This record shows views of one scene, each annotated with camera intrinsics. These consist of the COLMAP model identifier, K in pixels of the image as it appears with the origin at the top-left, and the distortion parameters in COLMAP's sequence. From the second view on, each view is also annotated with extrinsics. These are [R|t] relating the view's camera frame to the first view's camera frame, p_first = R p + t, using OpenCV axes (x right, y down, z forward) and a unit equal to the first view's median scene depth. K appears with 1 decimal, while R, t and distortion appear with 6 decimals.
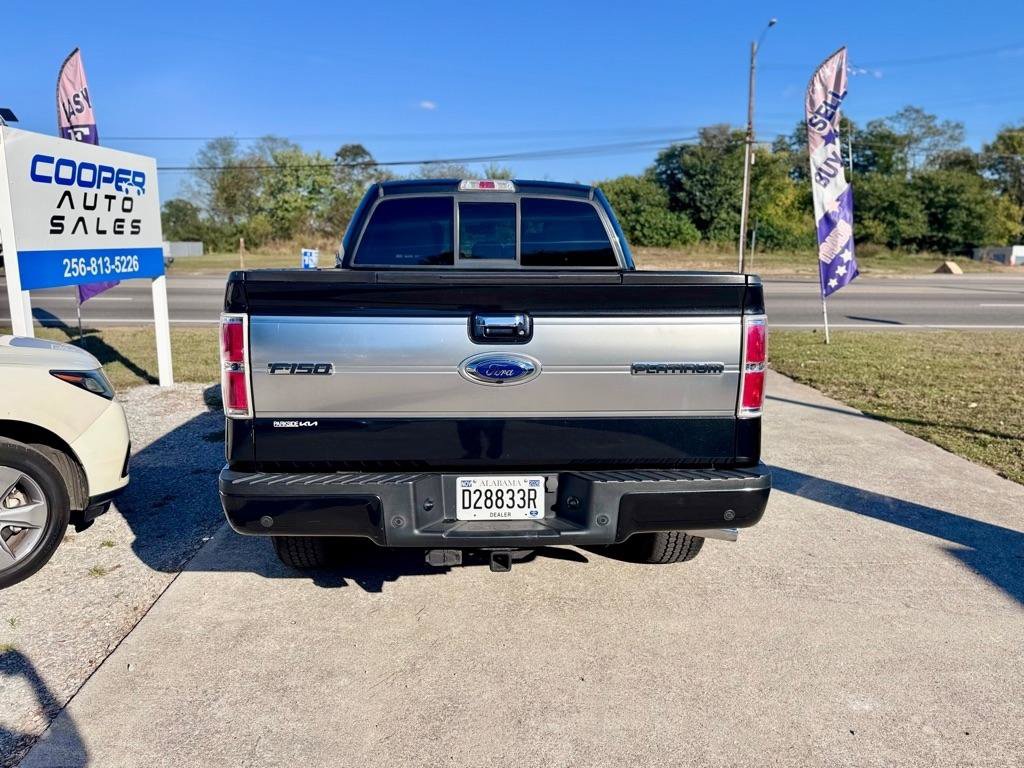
lens RADIAL K [[765.0, 0, 512.0], [0, 765.0, 384.0], [0, 0, 1]] dist [0.007390, -0.000982]
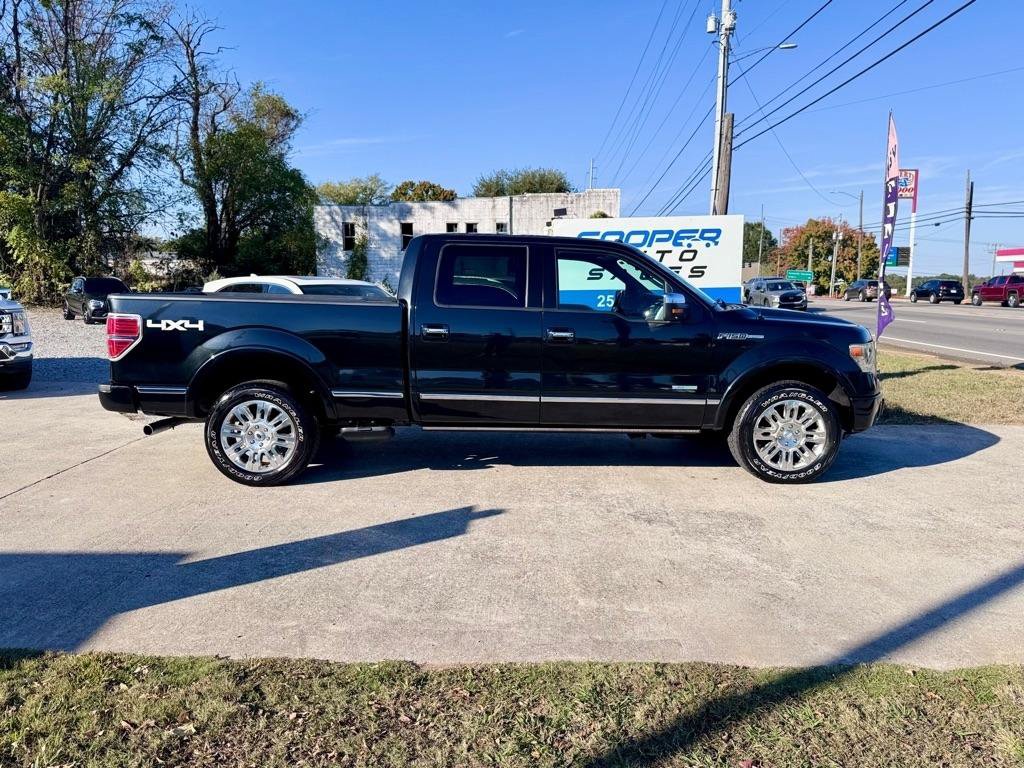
lens RADIAL K [[758.3, 0, 512.0], [0, 758.3, 384.0], [0, 0, 1]] dist [0.152934, -0.258410]
pose [[-0.036741, 0.118552, -0.992268, 0.983648], [-0.177778, 0.976324, 0.123230, -0.143899], [0.983384, 0.180931, -0.014796, 0.868775]]
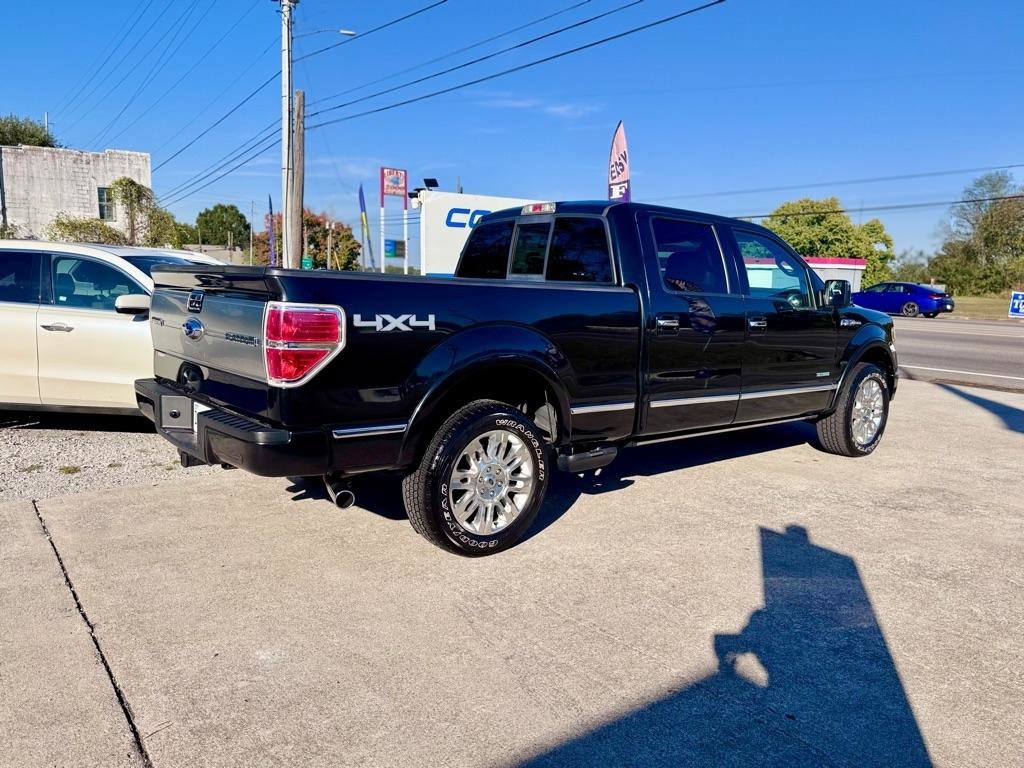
lens RADIAL K [[758.3, 0, 512.0], [0, 758.3, 384.0], [0, 0, 1]] dist [0.152934, -0.258410]
pose [[0.591790, 0.116761, -0.797591, 0.608491], [-0.161733, 0.986532, 0.024419, -0.019954], [0.789701, 0.114546, 0.602704, 0.231069]]
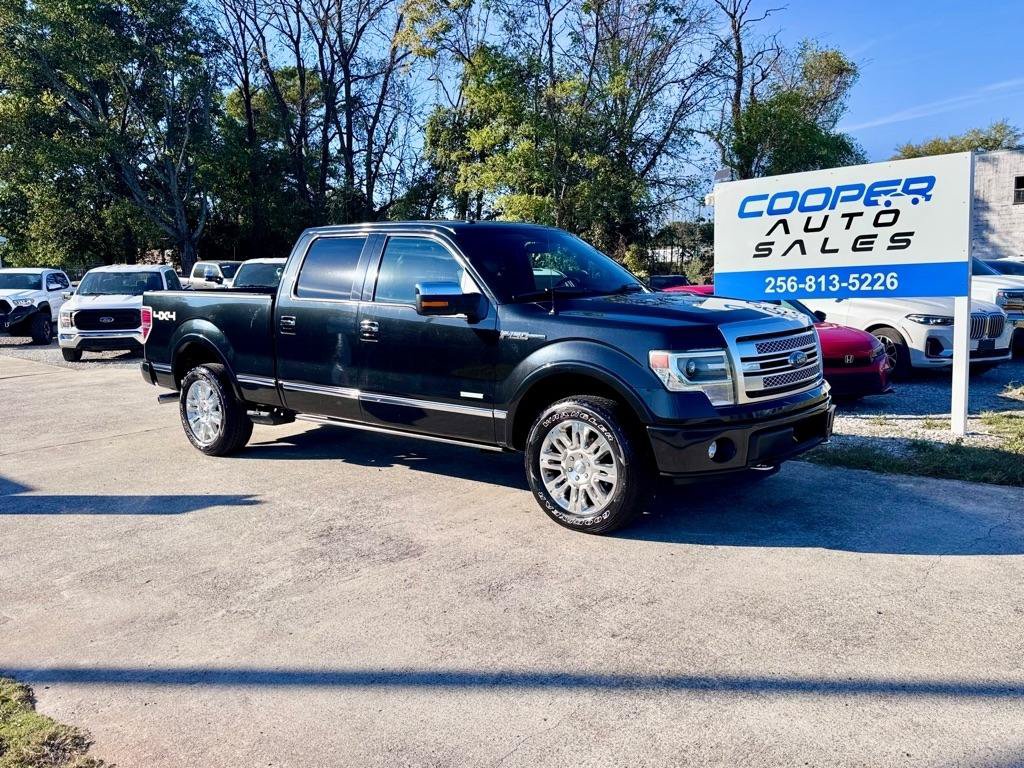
lens RADIAL K [[839.8, 0, 511.7], [0, 839.8, 386.0], [0, 0, 1]] dist [0.118046, -0.192303]
pose [[-0.688437, 0.104046, -0.717795, 0.659801], [-0.106311, 0.964493, 0.241768, -0.274580], [0.717463, 0.242752, -0.652931, 1.602806]]
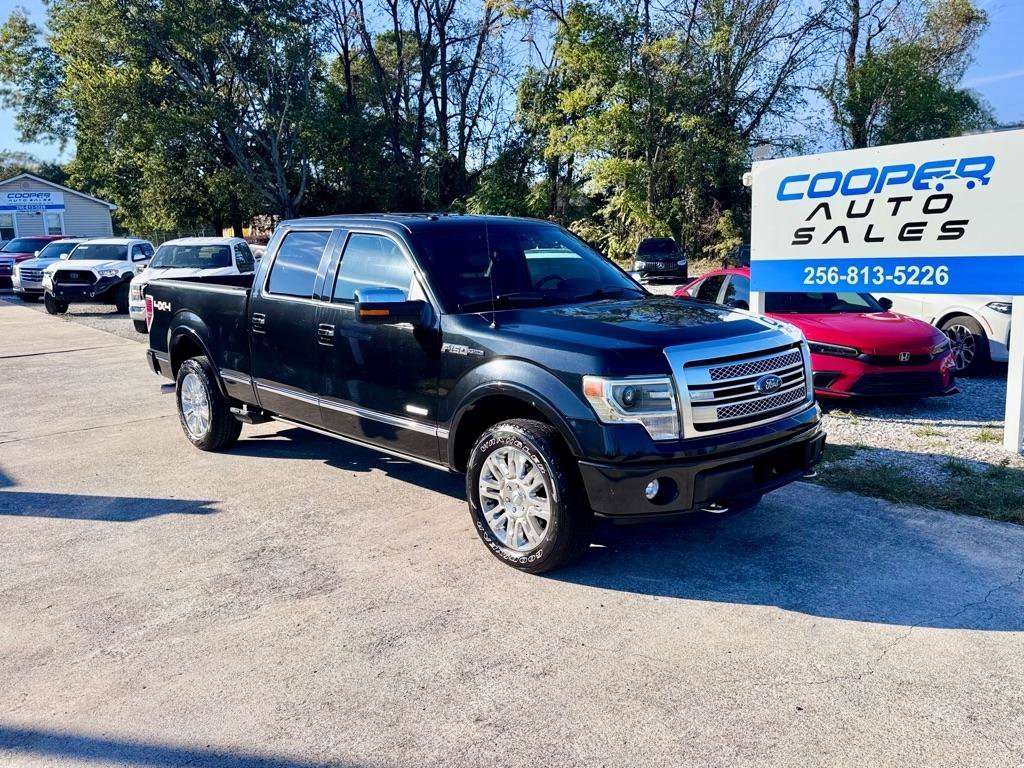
lens RADIAL K [[839.8, 0, 511.7], [0, 839.8, 386.0], [0, 0, 1]] dist [0.118046, -0.192303]
pose [[-0.771927, 0.118049, -0.624655, 0.506661], [-0.093373, 0.950896, 0.295090, -0.315790], [0.628817, 0.286114, -0.722999, 1.636777]]
